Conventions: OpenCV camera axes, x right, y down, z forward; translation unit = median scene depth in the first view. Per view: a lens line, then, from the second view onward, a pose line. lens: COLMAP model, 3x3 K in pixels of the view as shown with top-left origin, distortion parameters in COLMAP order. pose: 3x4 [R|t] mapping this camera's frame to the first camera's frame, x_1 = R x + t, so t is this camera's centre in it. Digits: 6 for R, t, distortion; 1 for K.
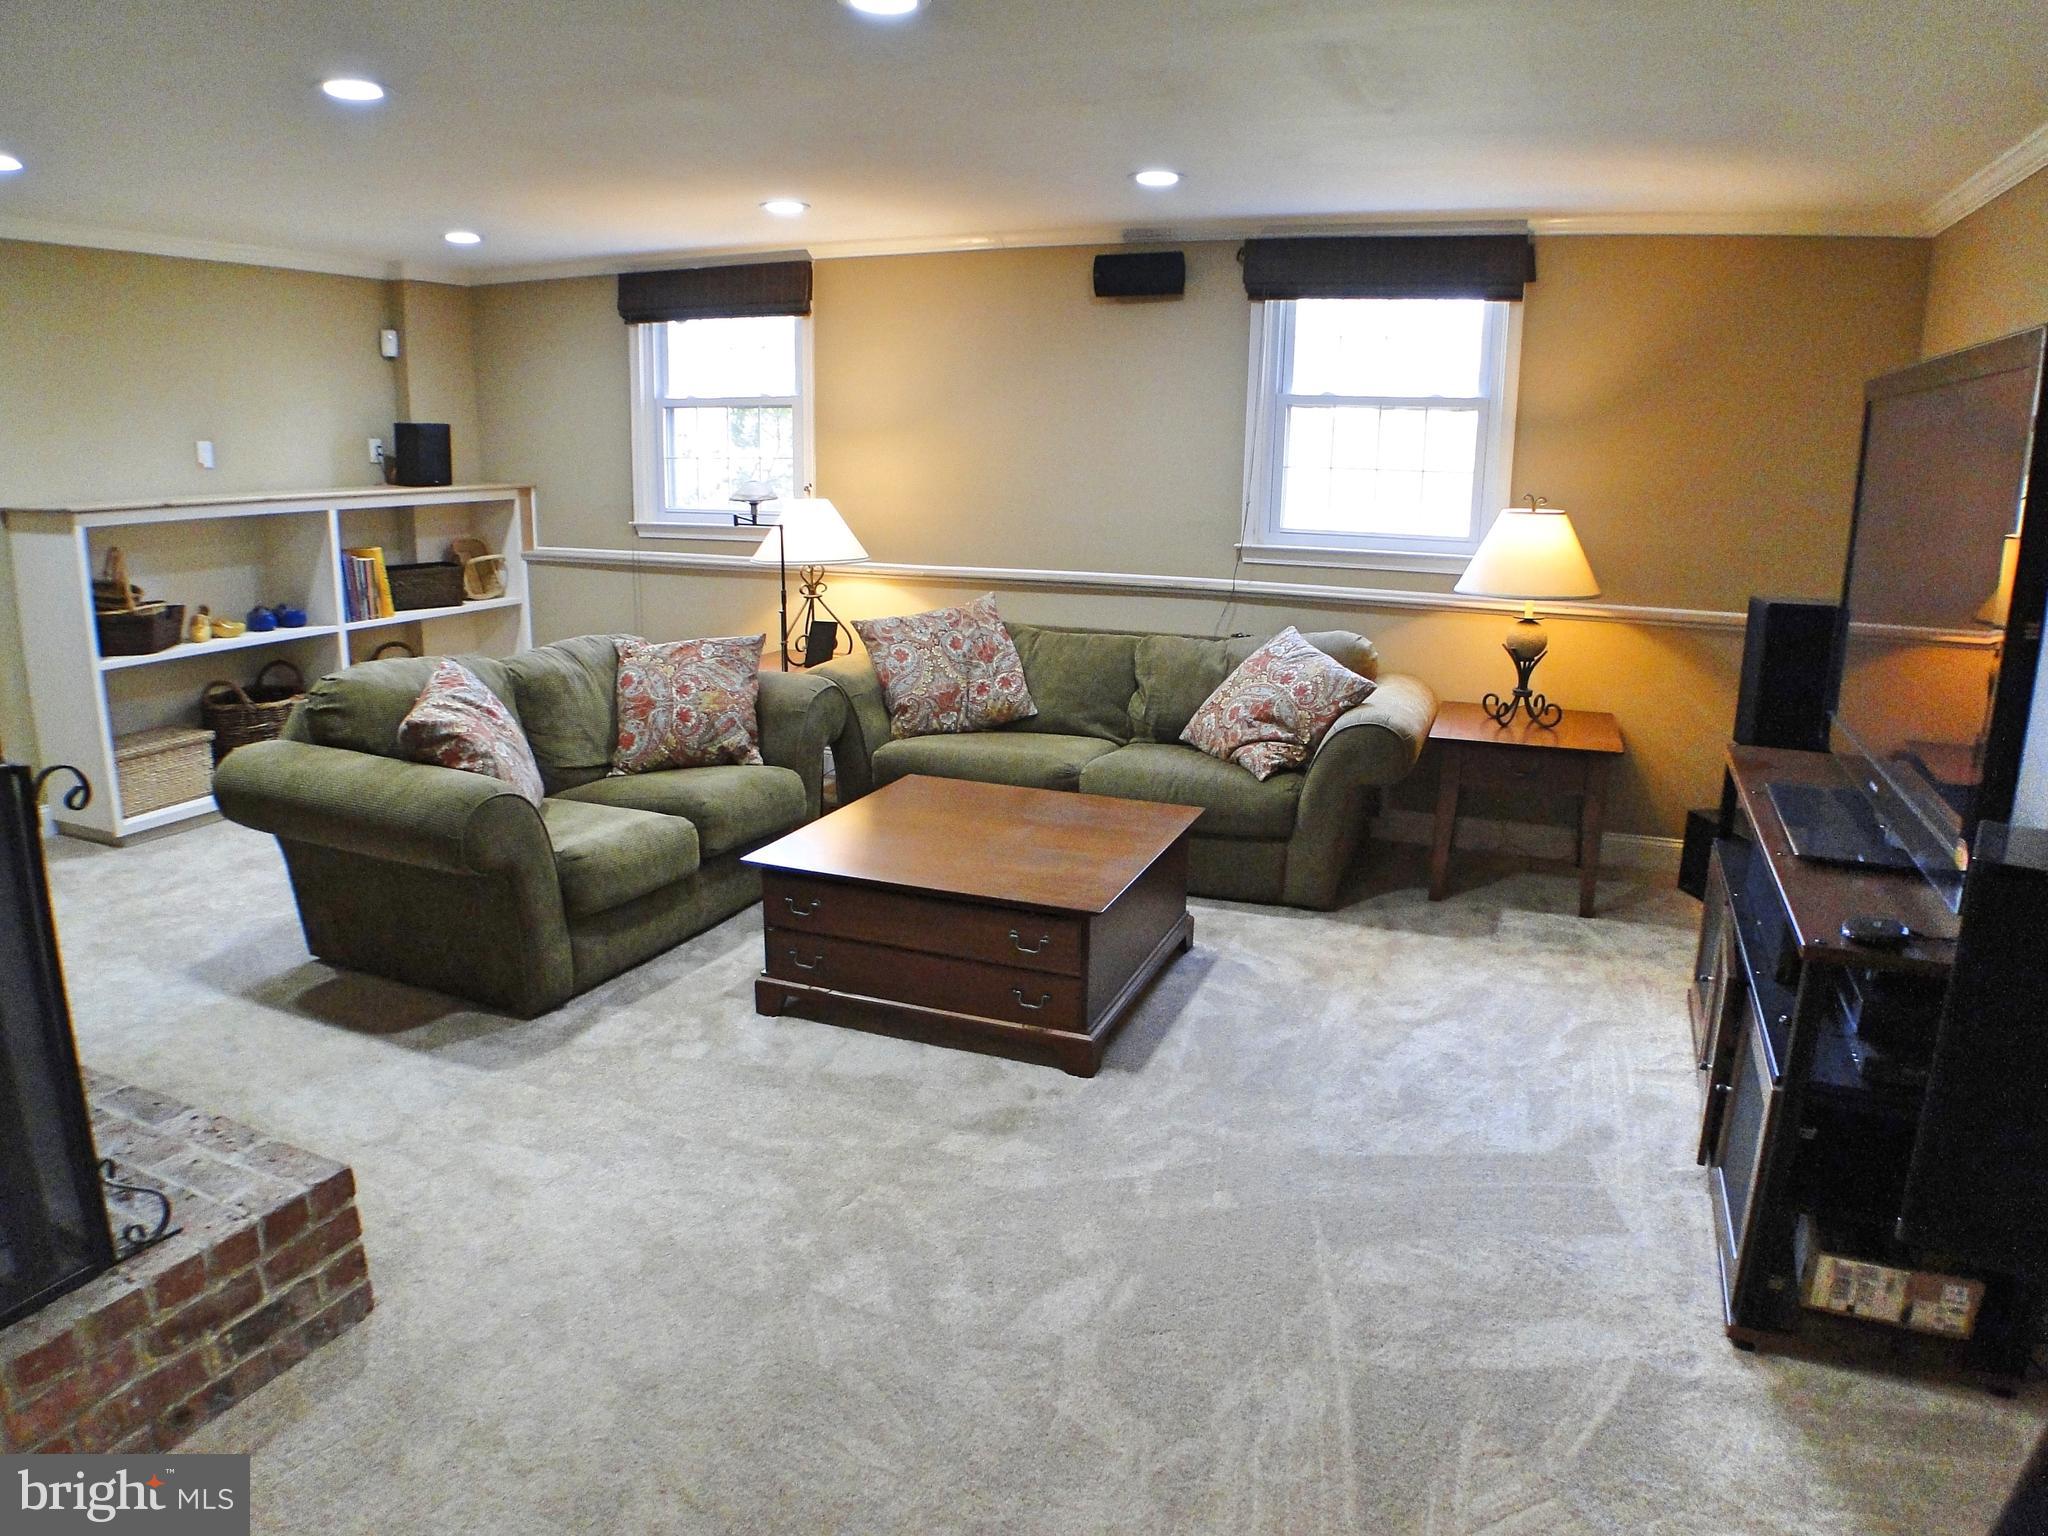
lens RADIAL K [[1331.2, 0, 1033.7], [0, 1331.2, 769.7], [0, 0, 1]] dist [-0.127986, 0.029138]
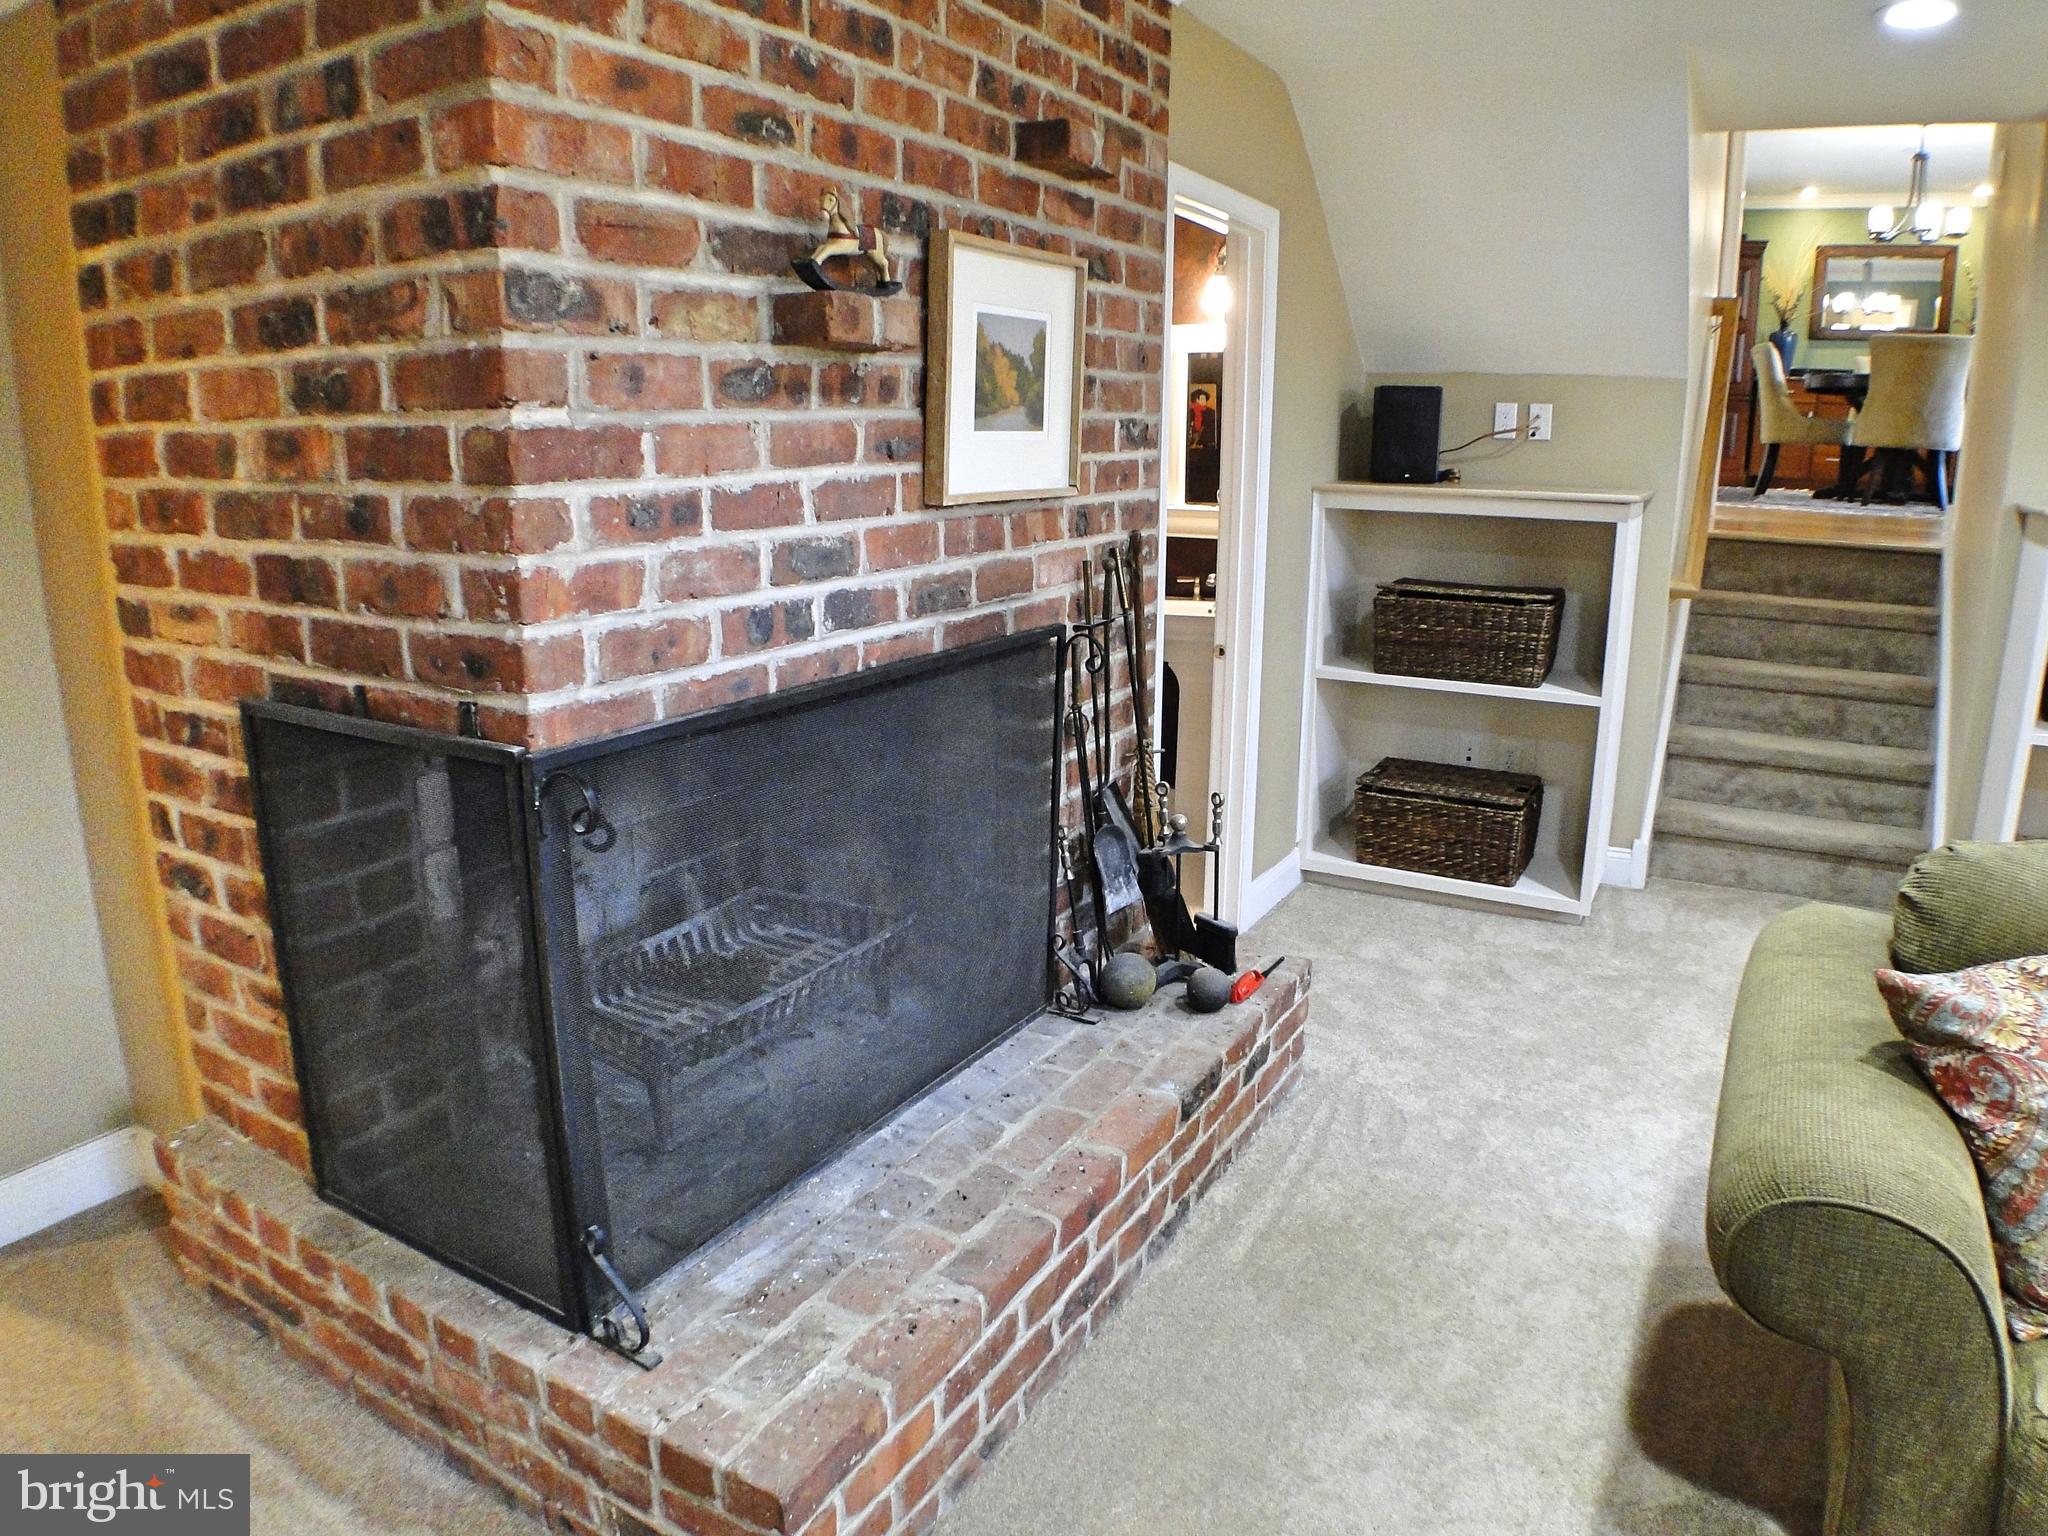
lens RADIAL K [[1331.2, 0, 1033.7], [0, 1331.2, 769.7], [0, 0, 1]] dist [-0.127986, 0.029138]
pose [[-0.129107, 0.233202, -0.963820, -0.004117], [-0.232898, 0.937636, 0.258064, -0.109745], [0.963893, 0.257790, -0.066743, 0.492676]]
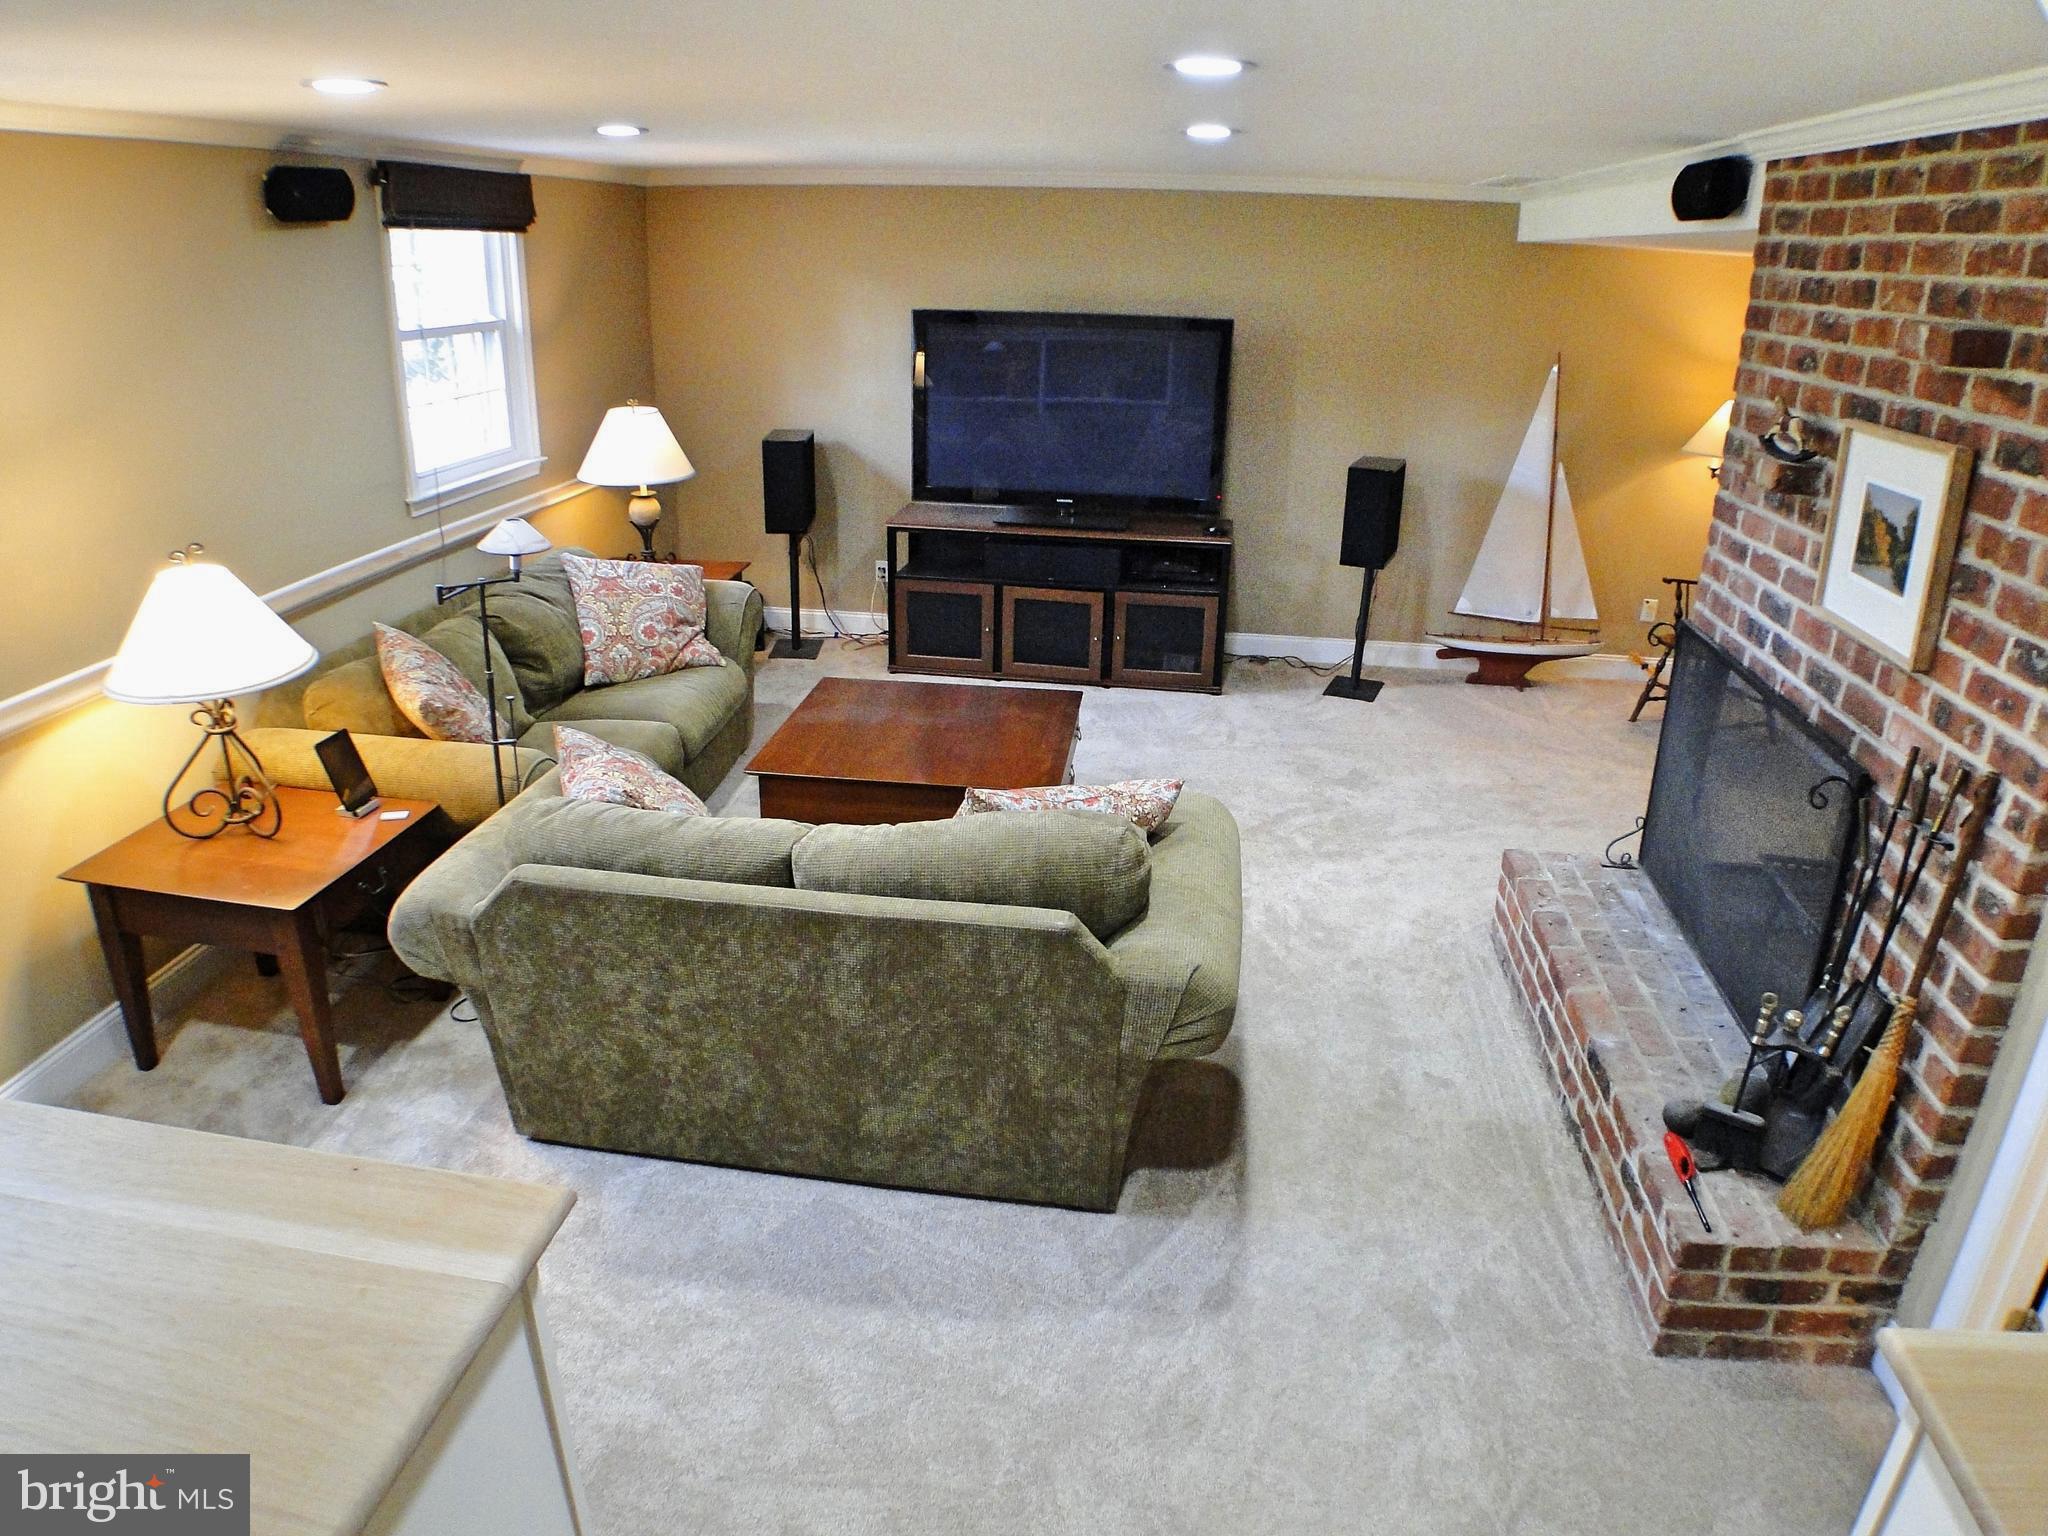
lens RADIAL K [[1331.2, 0, 1033.7], [0, 1331.2, 769.7], [0, 0, 1]] dist [-0.127986, 0.029138]
pose [[-0.258811, -0.371970, 0.891434, -0.918073], [0.198357, 0.882743, 0.425933, -0.333349], [-0.945342, 0.287059, -0.154681, 0.873123]]
